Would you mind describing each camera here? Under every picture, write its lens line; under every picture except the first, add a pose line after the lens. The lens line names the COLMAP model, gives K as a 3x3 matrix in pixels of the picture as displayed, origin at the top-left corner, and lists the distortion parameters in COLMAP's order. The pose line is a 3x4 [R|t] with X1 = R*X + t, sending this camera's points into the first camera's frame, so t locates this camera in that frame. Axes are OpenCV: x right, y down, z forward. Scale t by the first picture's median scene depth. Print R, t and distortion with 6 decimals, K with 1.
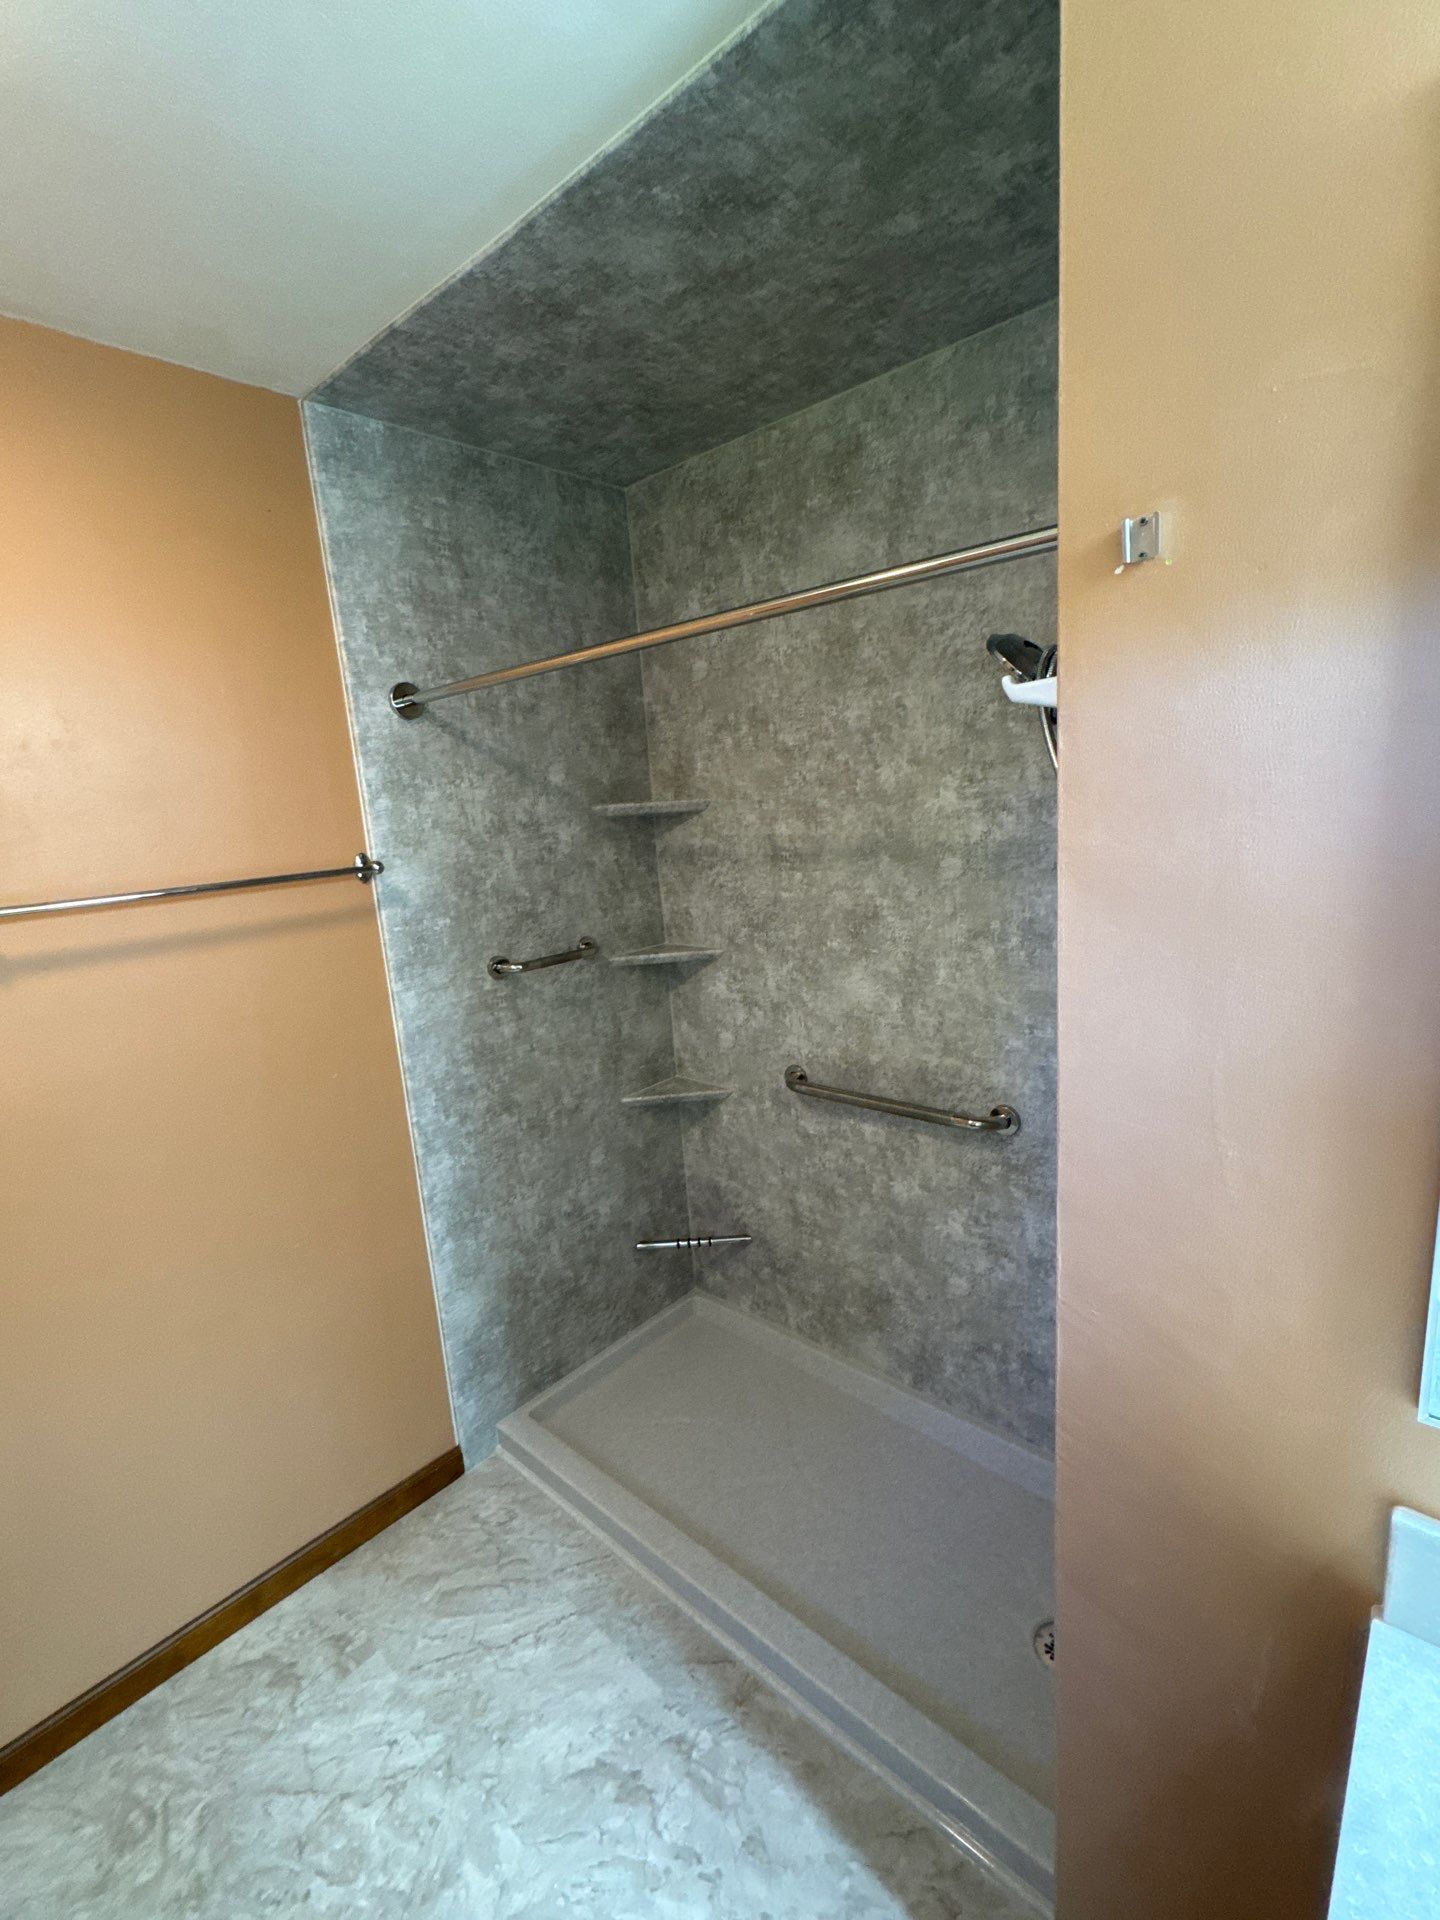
lens RADIAL K [[840.4, 0, 721.3], [0, 840.4, 957.2], [0, 0, 1]] dist [0.001024, -0.000977]
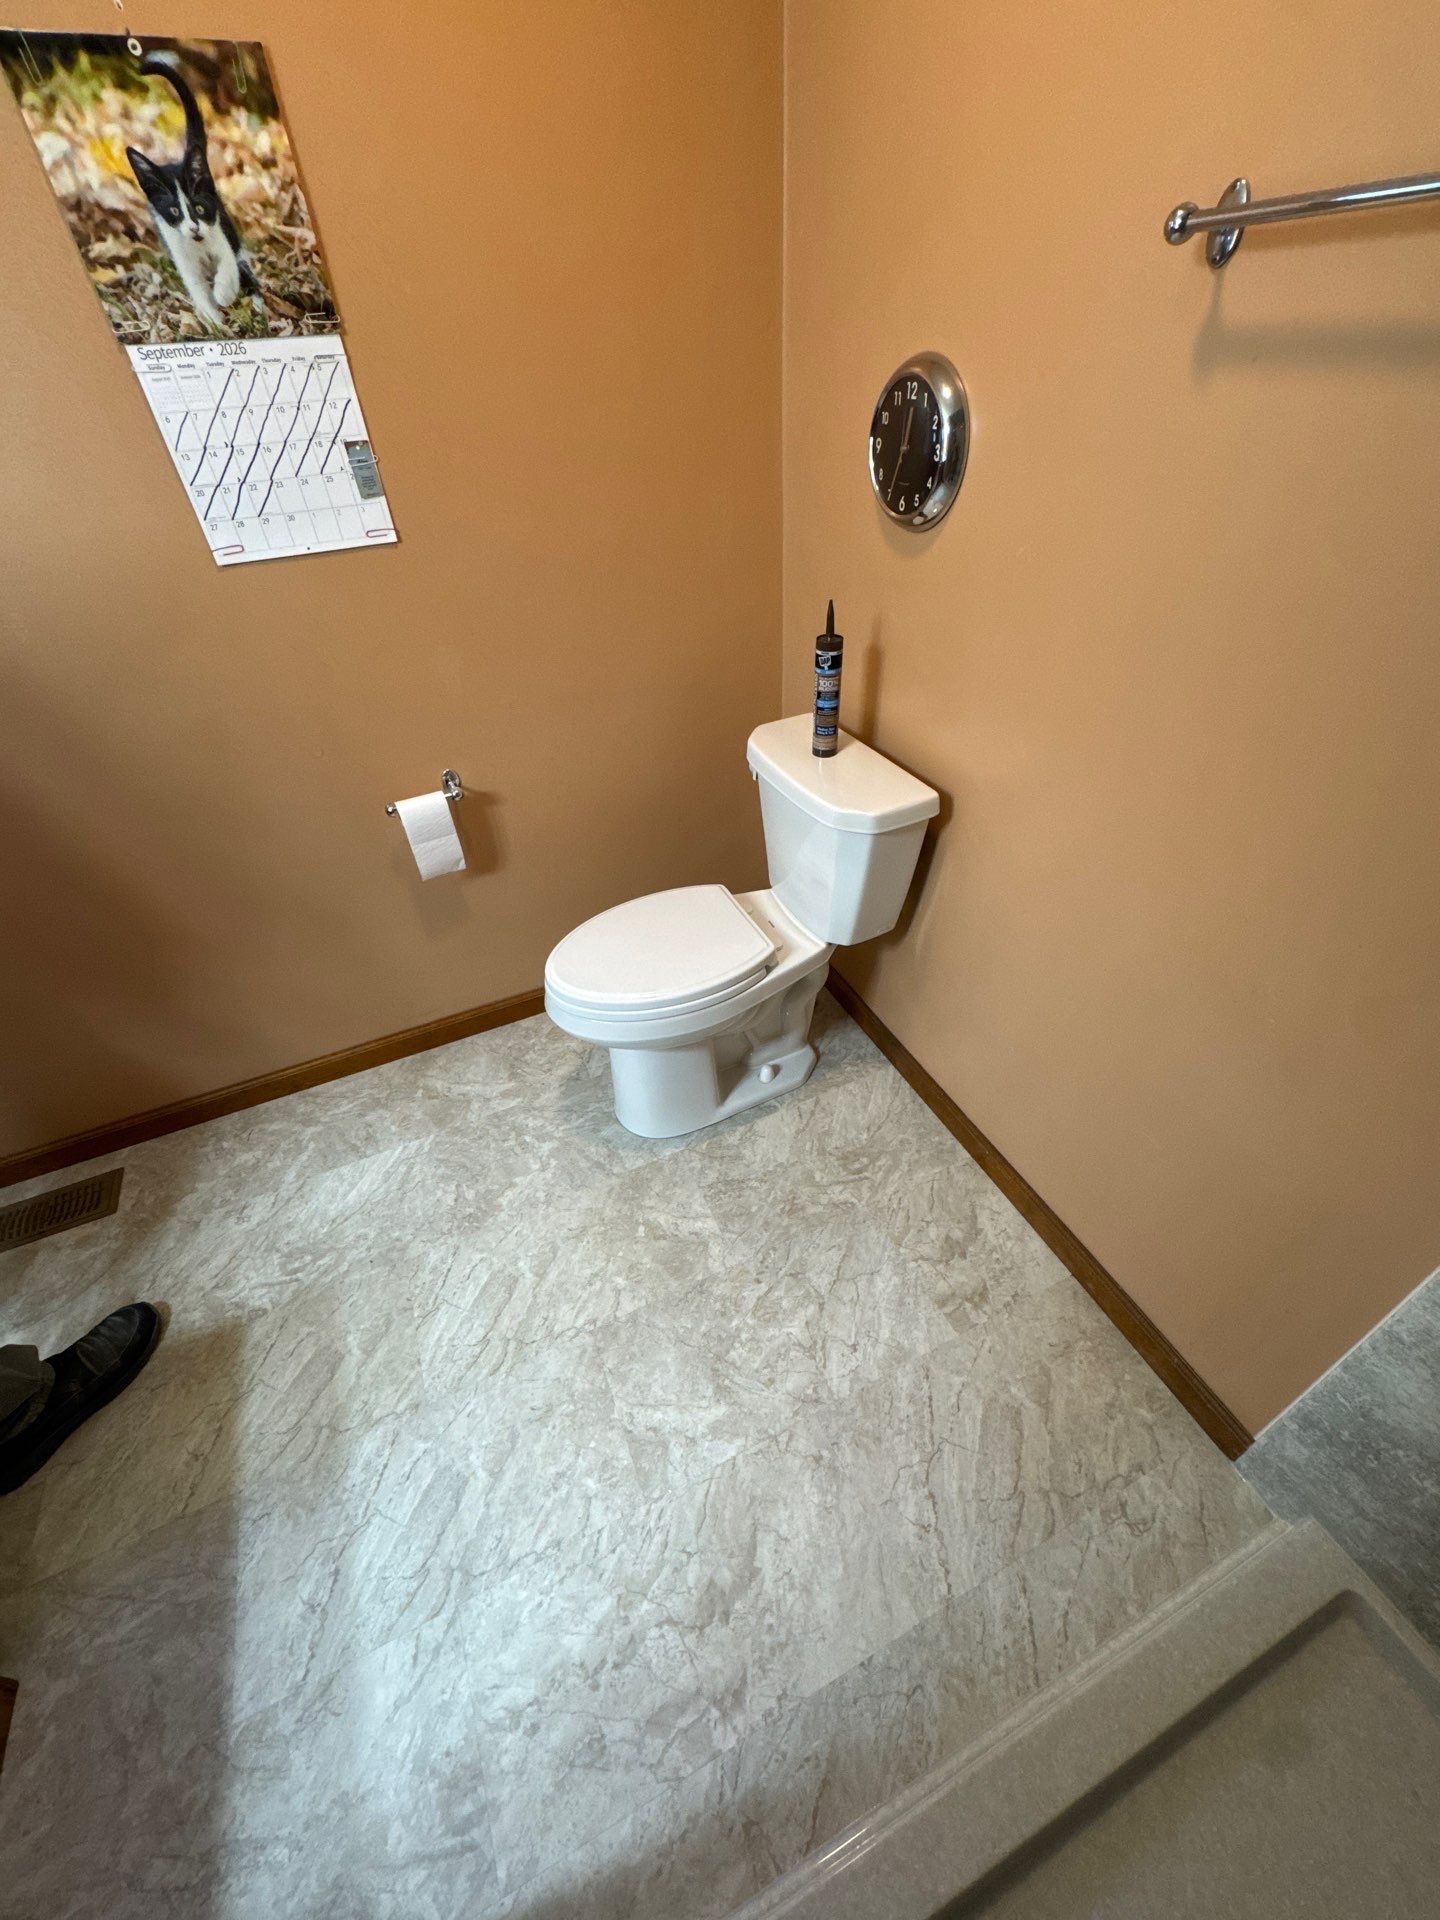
lens RADIAL K [[766.1, 0, 713.2], [0, 766.1, 956.1], [0, 0, 1]] dist [-0.003594, 0.000056]
pose [[-0.395519, 0.647661, -0.651229, -0.020296], [-0.094780, 0.676480, 0.730337, -0.047919], [0.913554, 0.350586, -0.206175, 0.745632]]
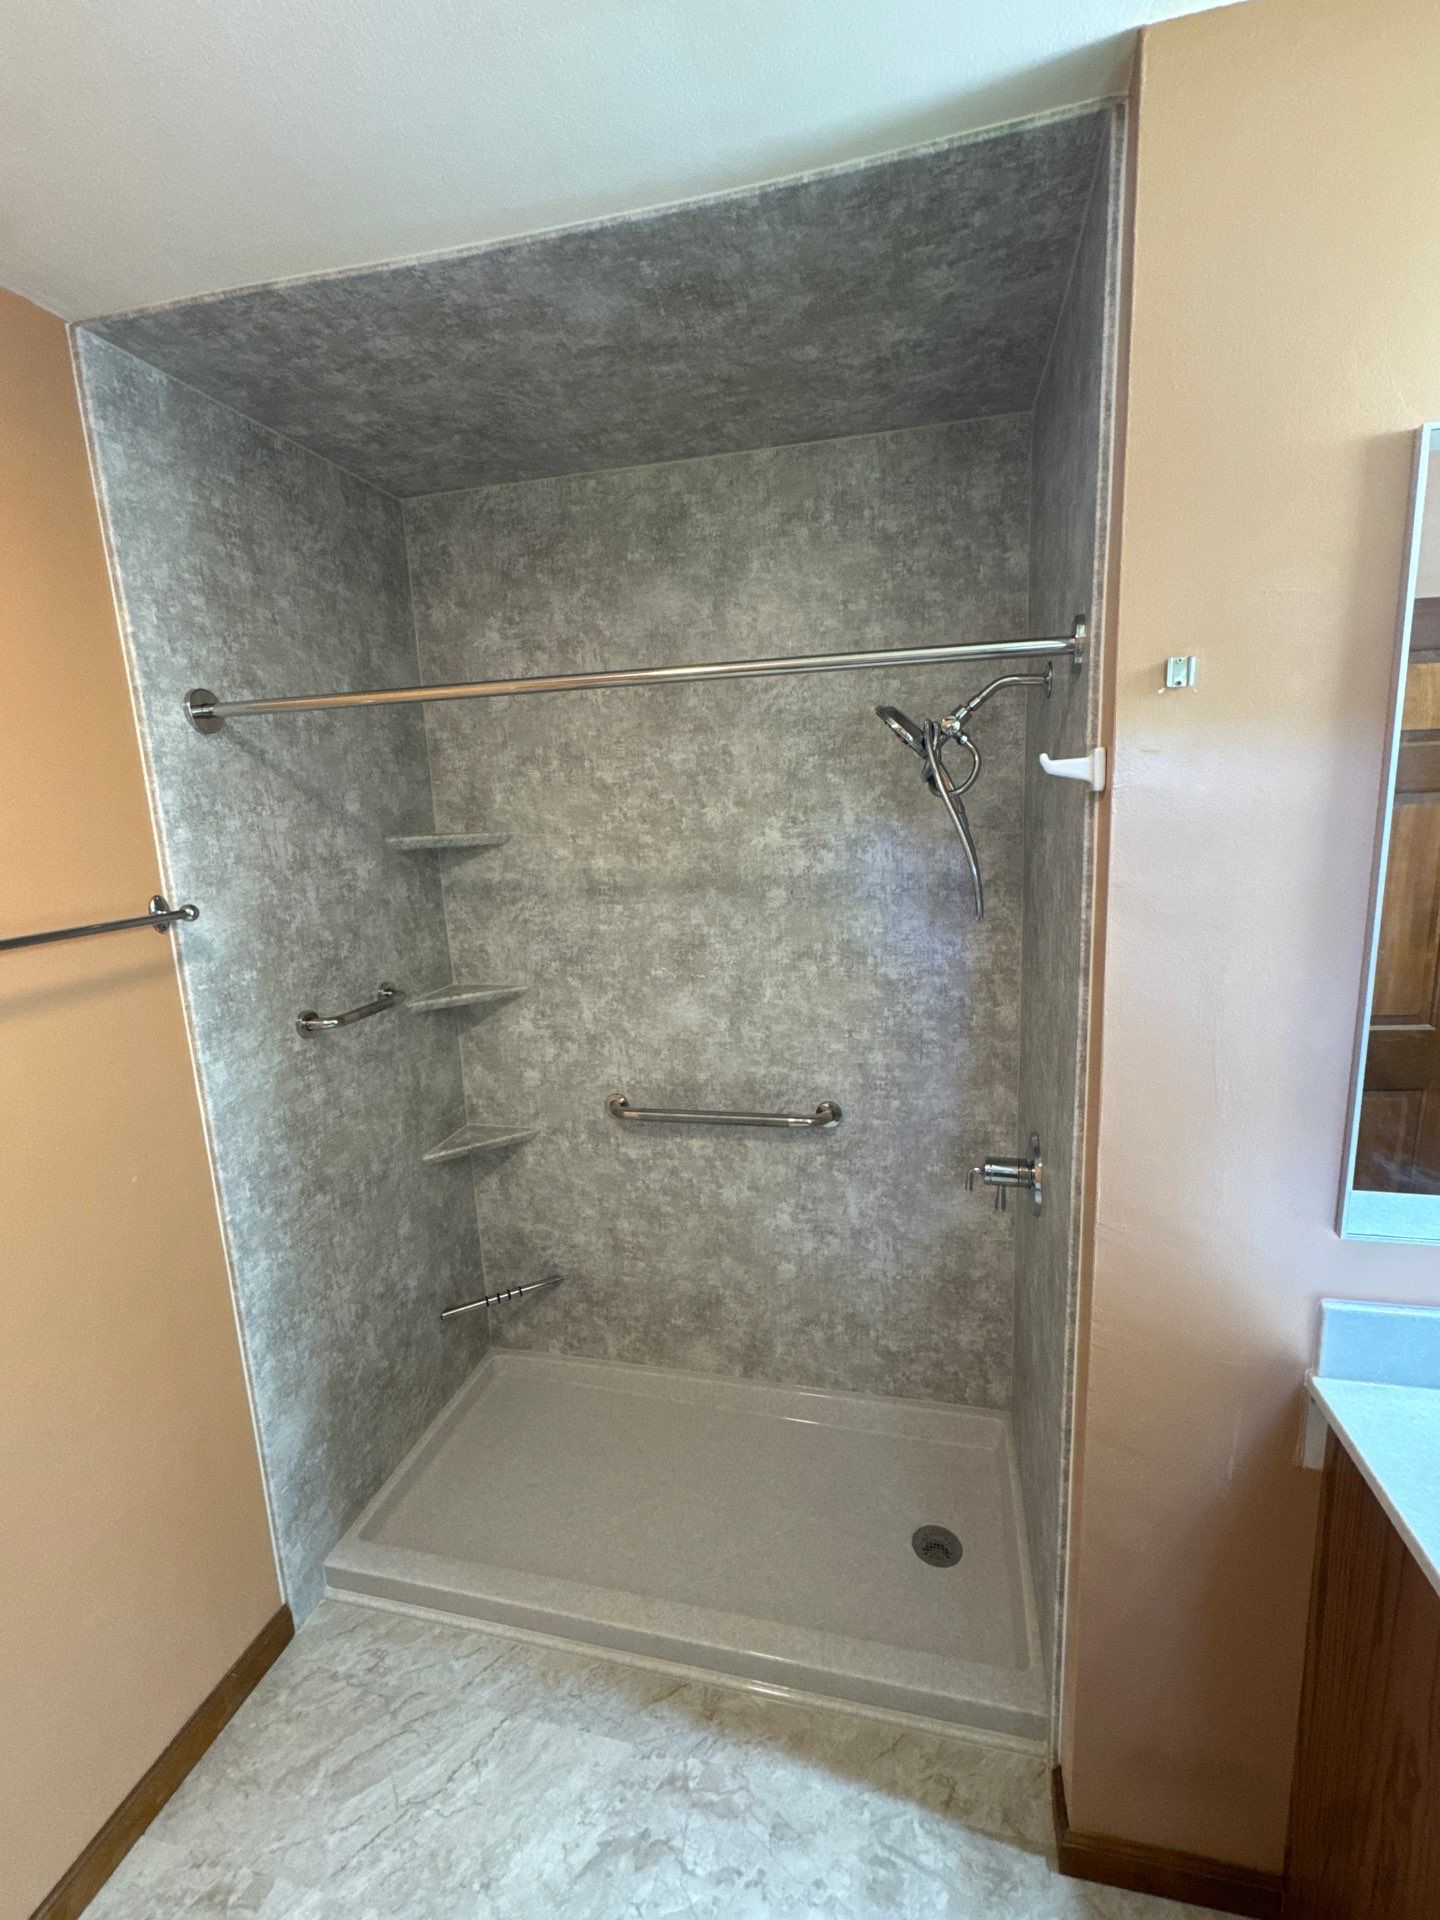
lens RADIAL K [[842.7, 0, 717.8], [0, 842.7, 958.3], [0, 0, 1]] dist [0.000268, 0.000063]
pose [[0.879788, -0.055221, 0.472149, -0.352777], [0.070331, 0.997420, -0.014398, -0.015499], [-0.470136, 0.045874, 0.881401, 0.043971]]
